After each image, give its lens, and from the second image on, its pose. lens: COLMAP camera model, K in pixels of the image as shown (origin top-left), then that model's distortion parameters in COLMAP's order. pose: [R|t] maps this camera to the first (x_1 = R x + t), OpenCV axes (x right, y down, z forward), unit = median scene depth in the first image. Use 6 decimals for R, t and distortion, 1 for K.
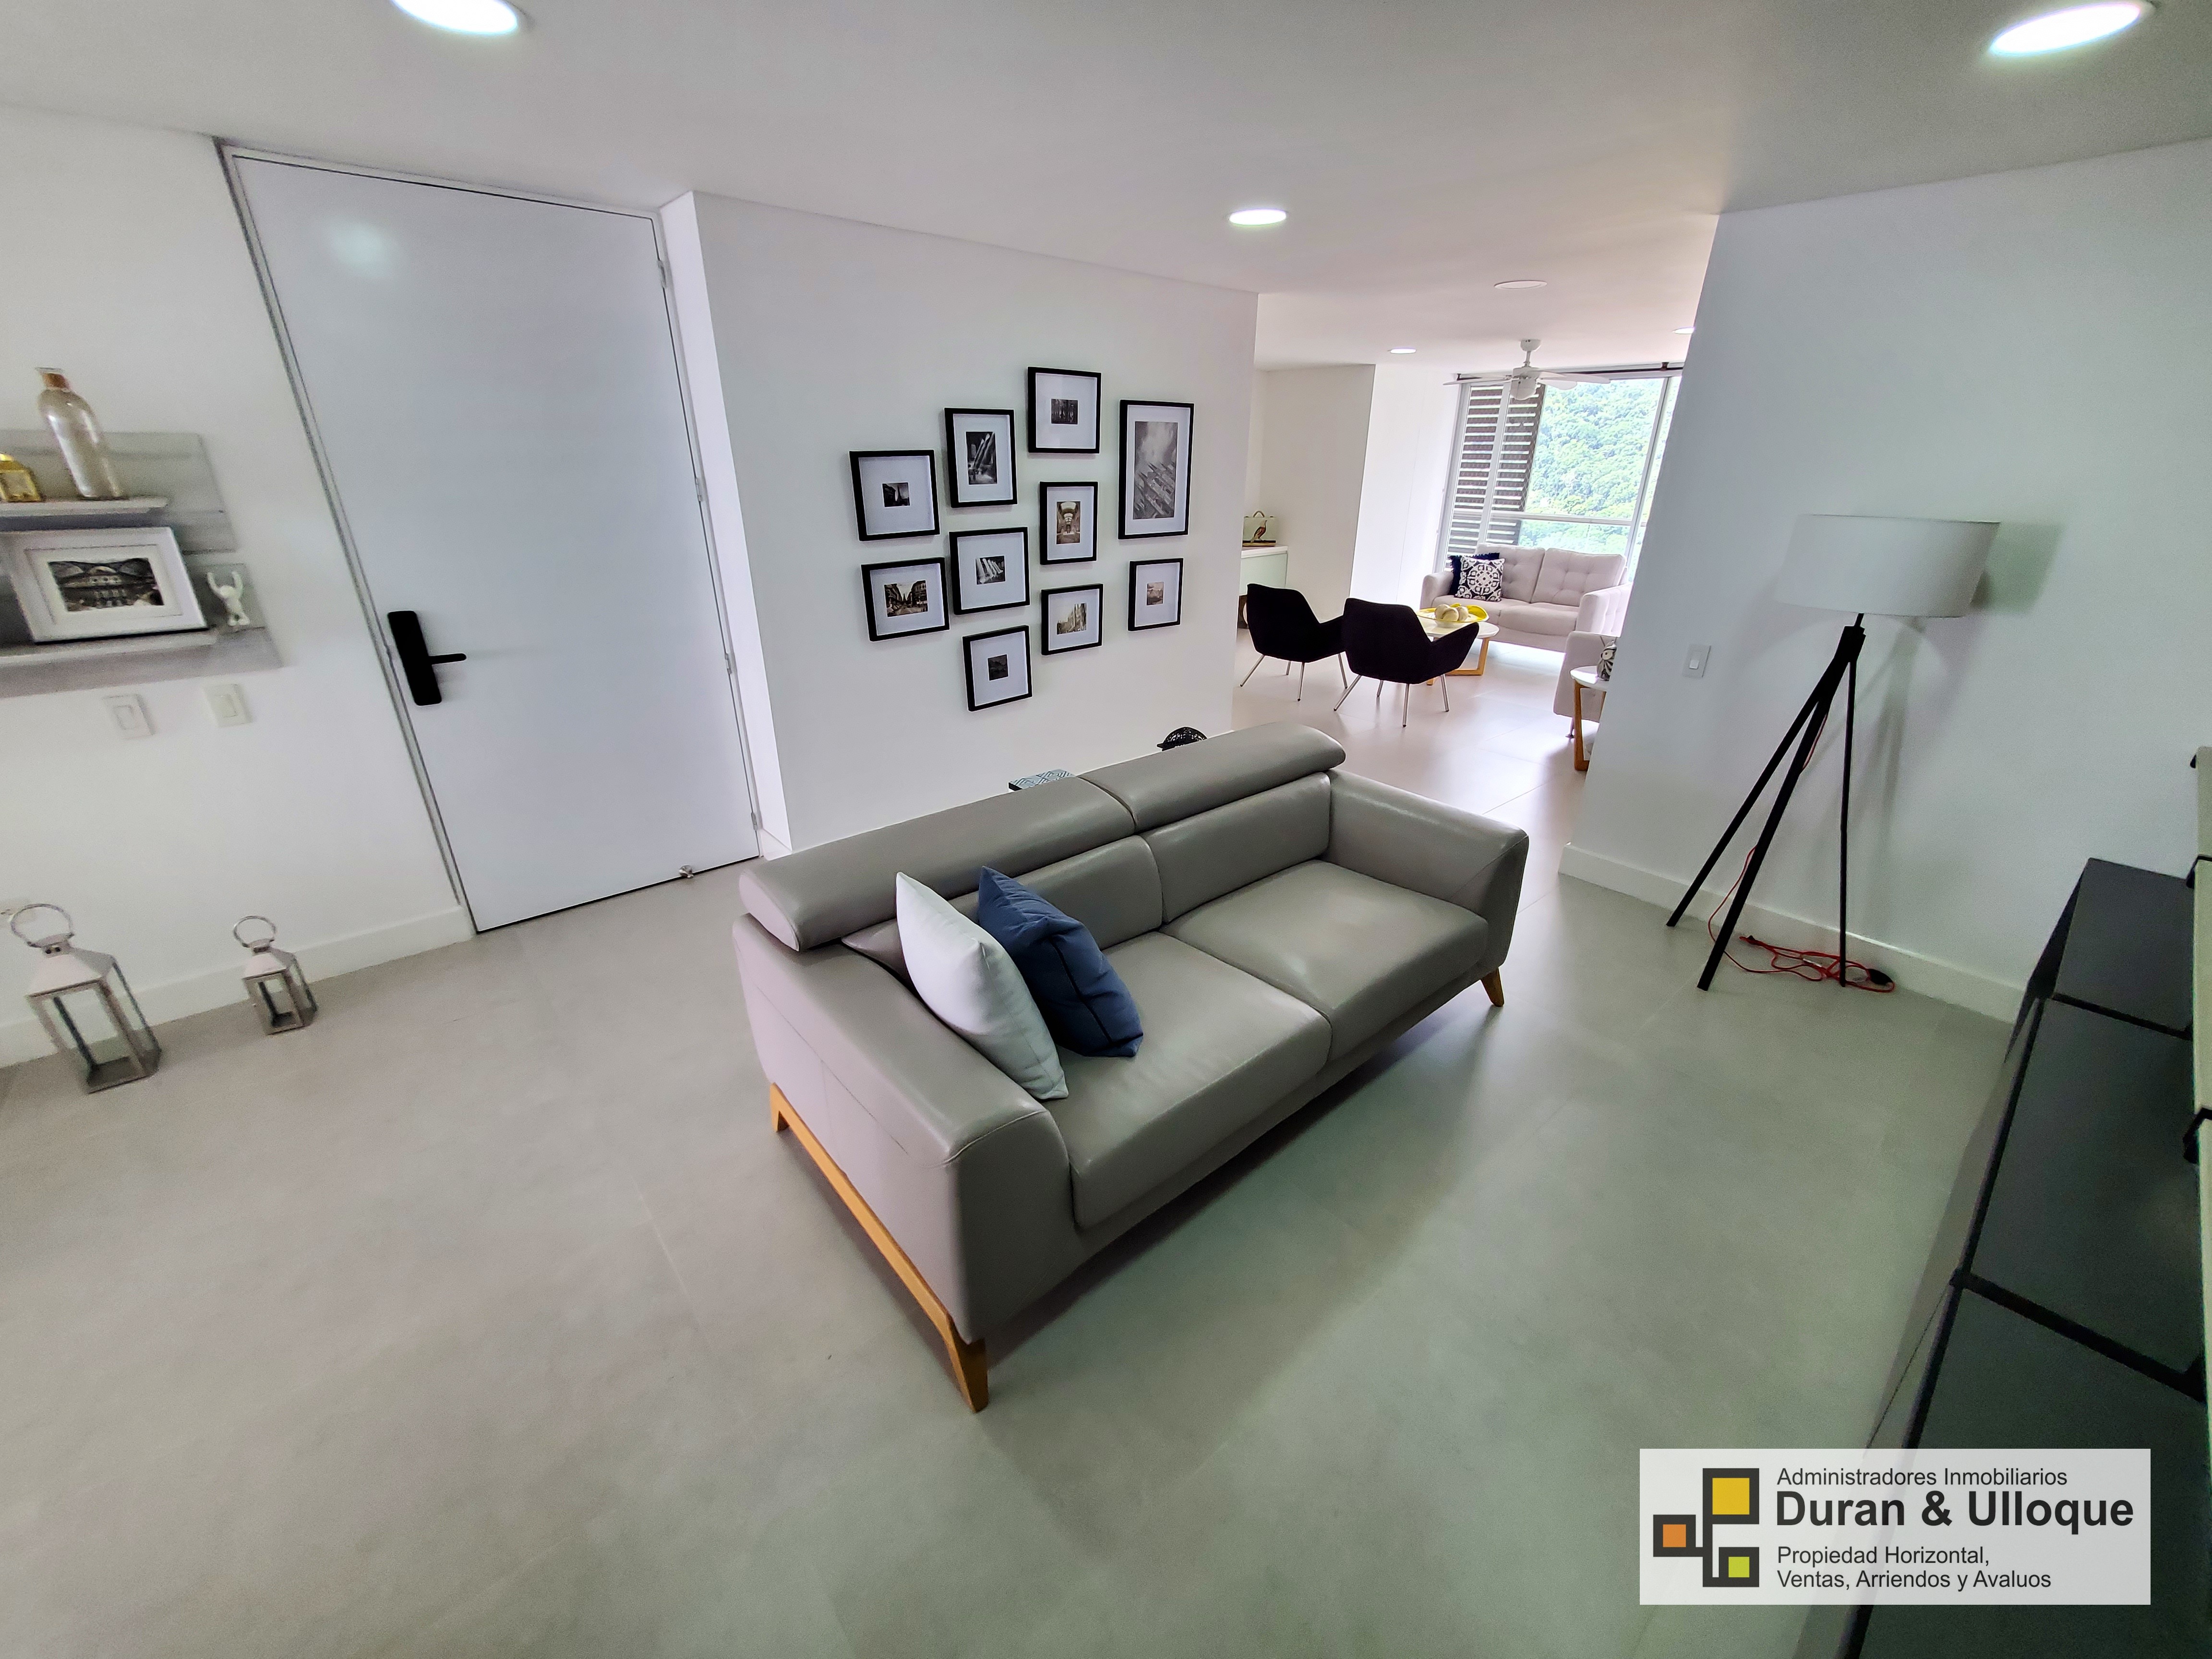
lens RADIAL K [[877.8, 0, 1112.5], [0, 877.8, 824.7], [0, 0, 1]] dist [0.005712, -0.002002]
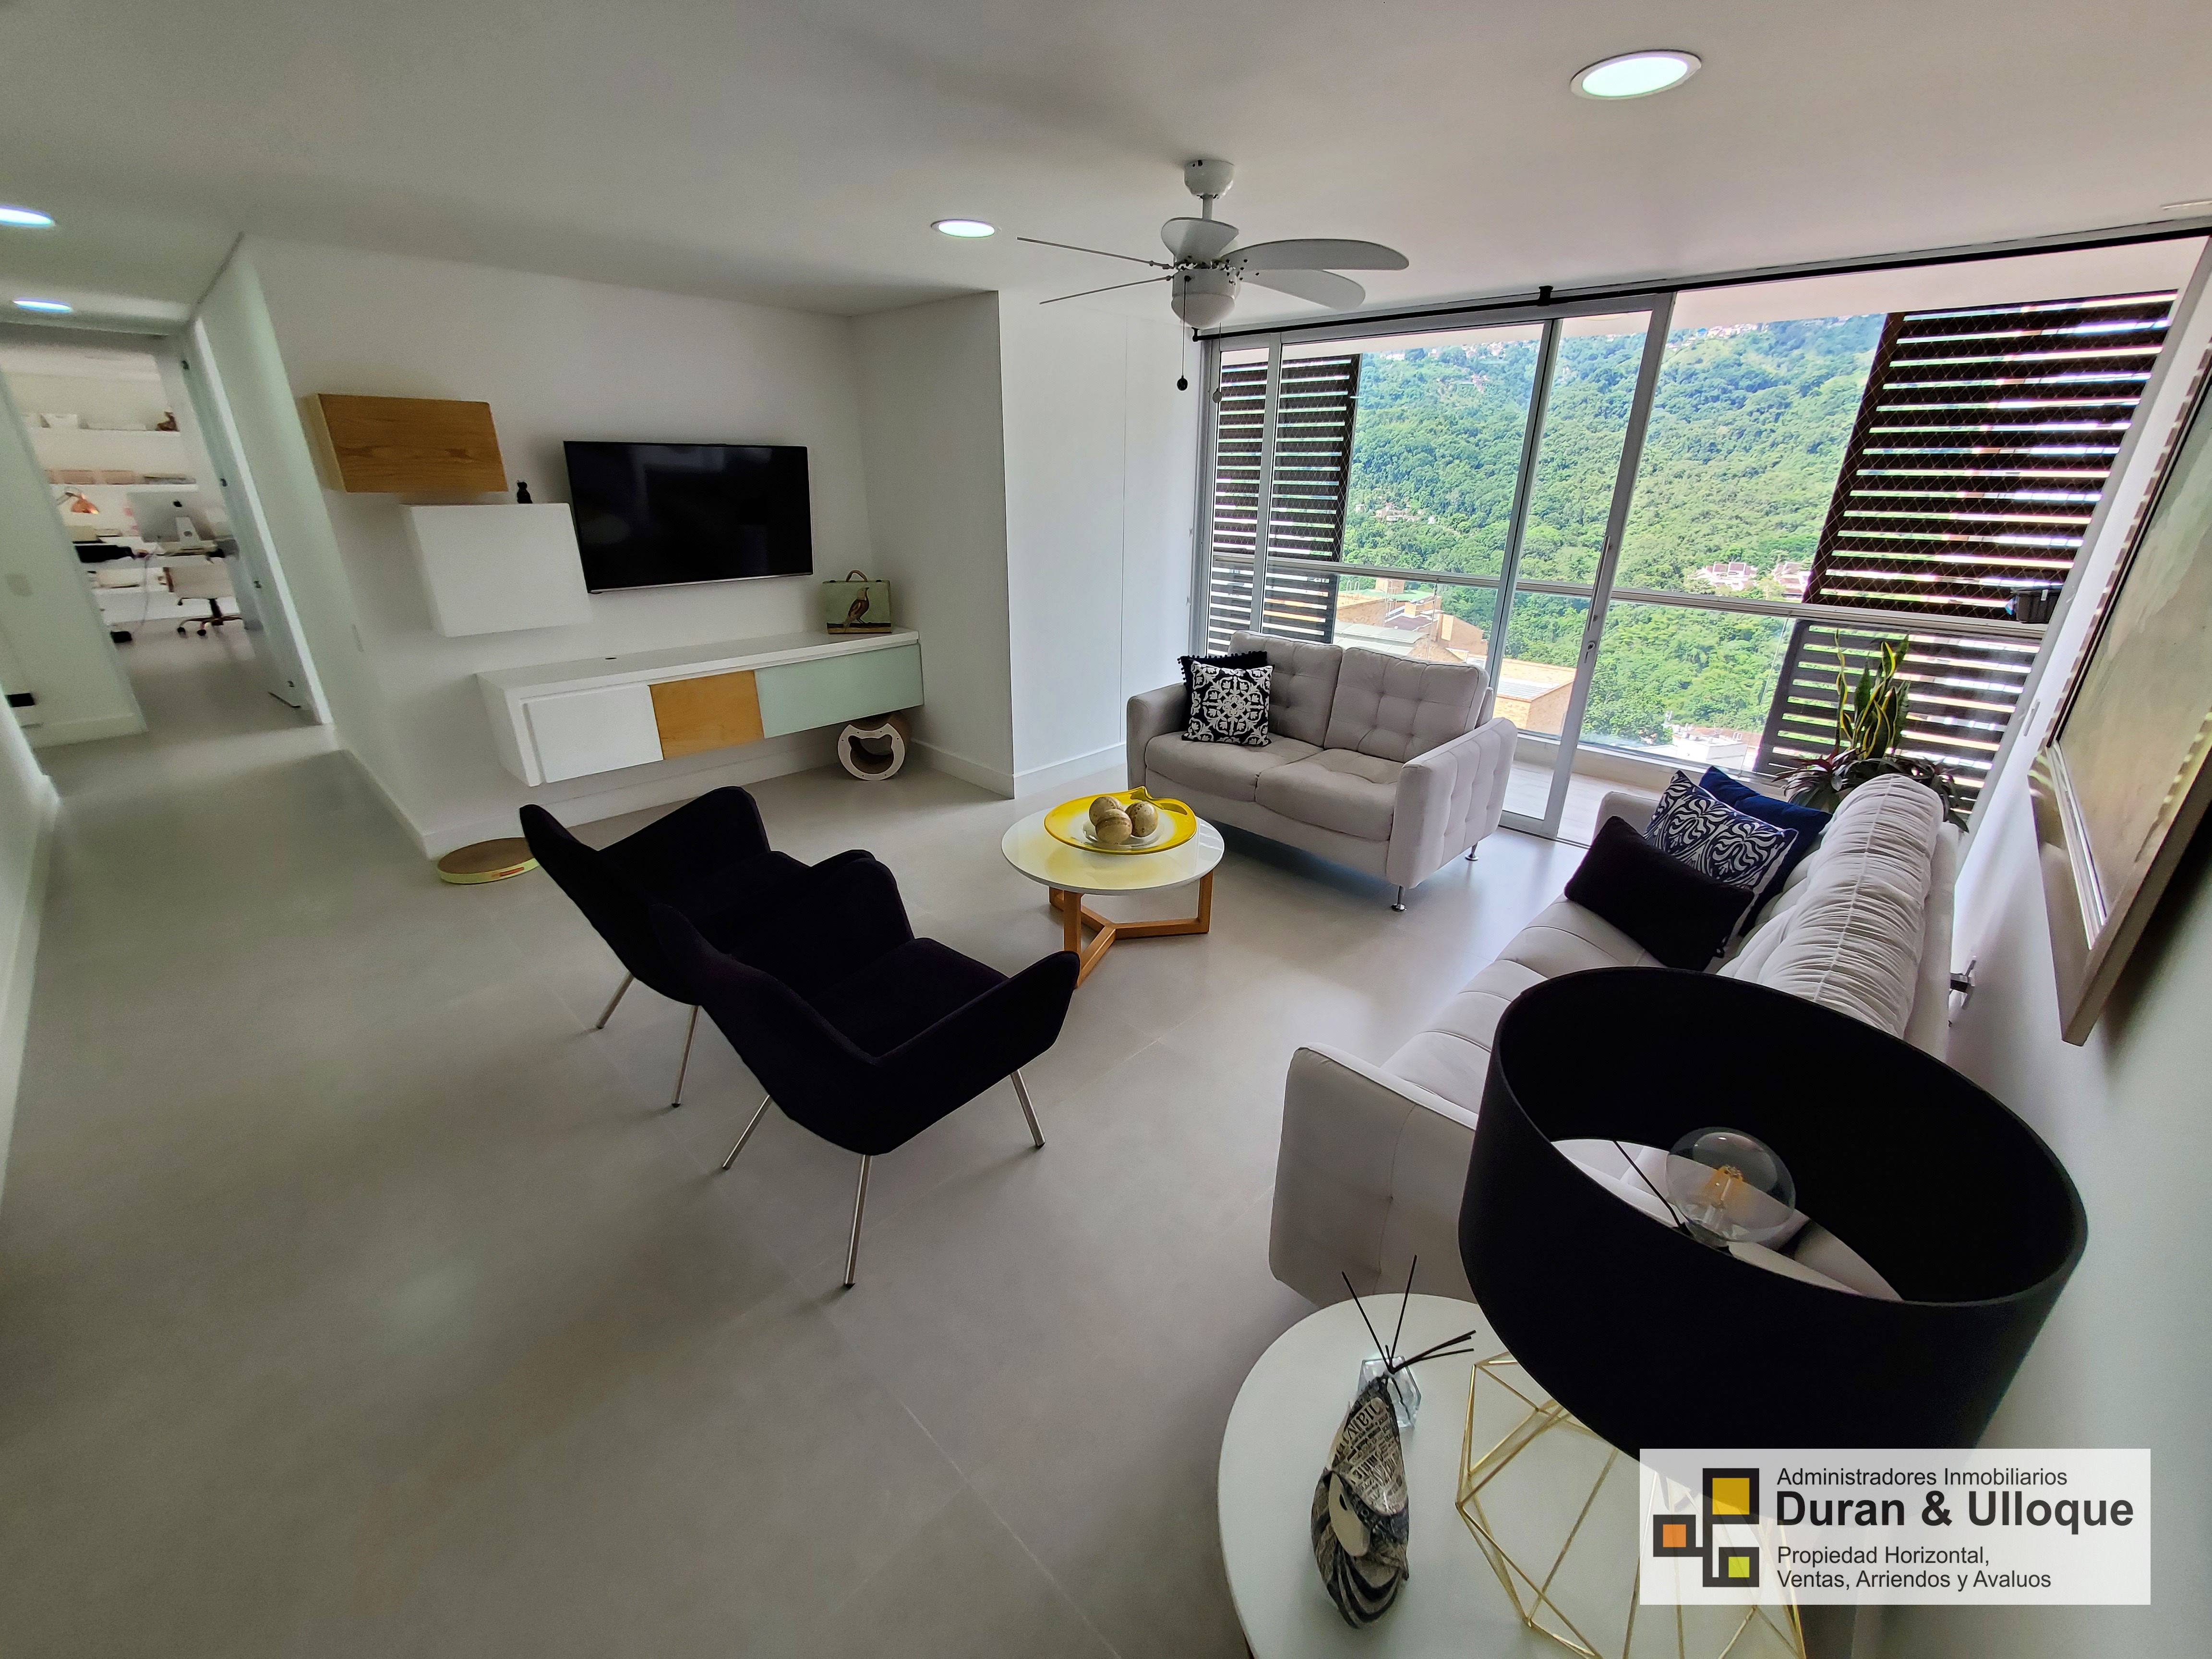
lens RADIAL K [[877.8, 0, 1107.3], [0, 877.8, 825.4], [0, 0, 1]] dist [0.005712, -0.002002]
pose [[0.995409, -0.032776, 0.089928, 0.296511], [0.034297, 0.999293, -0.015424, -0.201587], [-0.089359, 0.018437, 0.995829, 0.483630]]
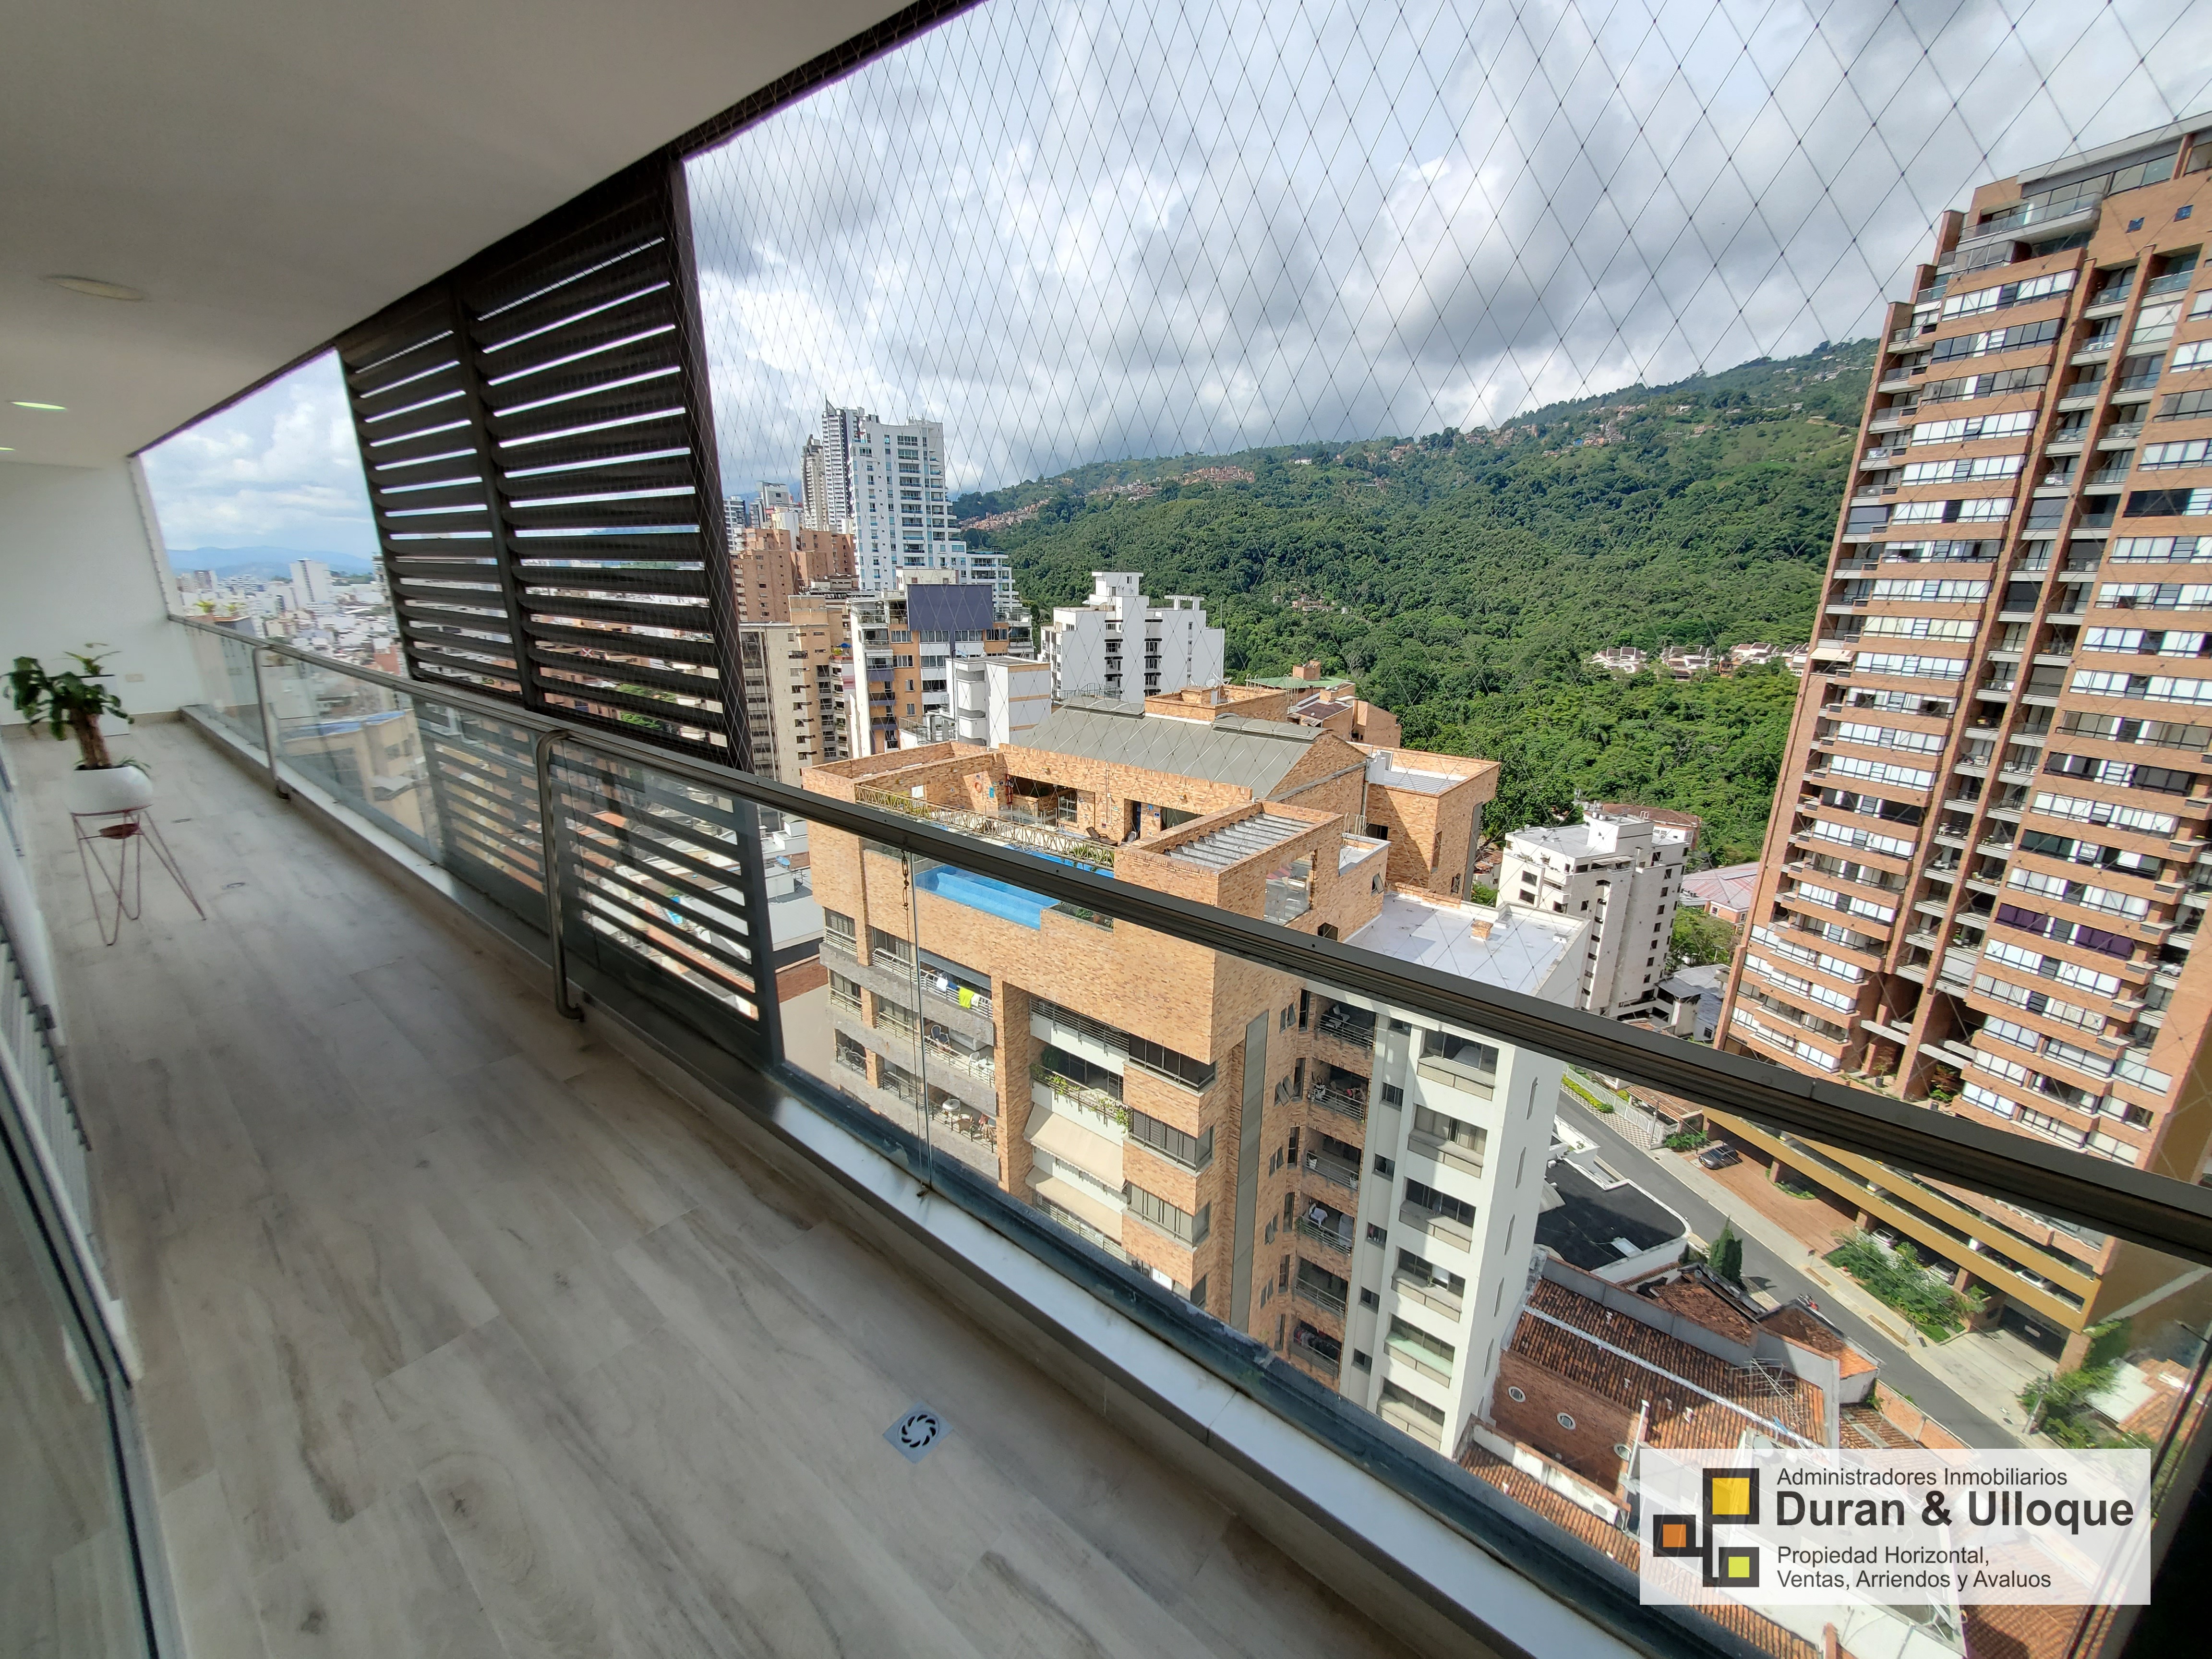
lens RADIAL K [[877.8, 0, 1102.6], [0, 877.8, 827.9], [0, 0, 1]] dist [0.005712, -0.002002]
pose [[0.985768, -0.048686, 0.160905, 0.726441], [0.066206, 0.992226, -0.105377, -0.415494], [-0.154523, 0.114530, 0.981328, 1.029843]]
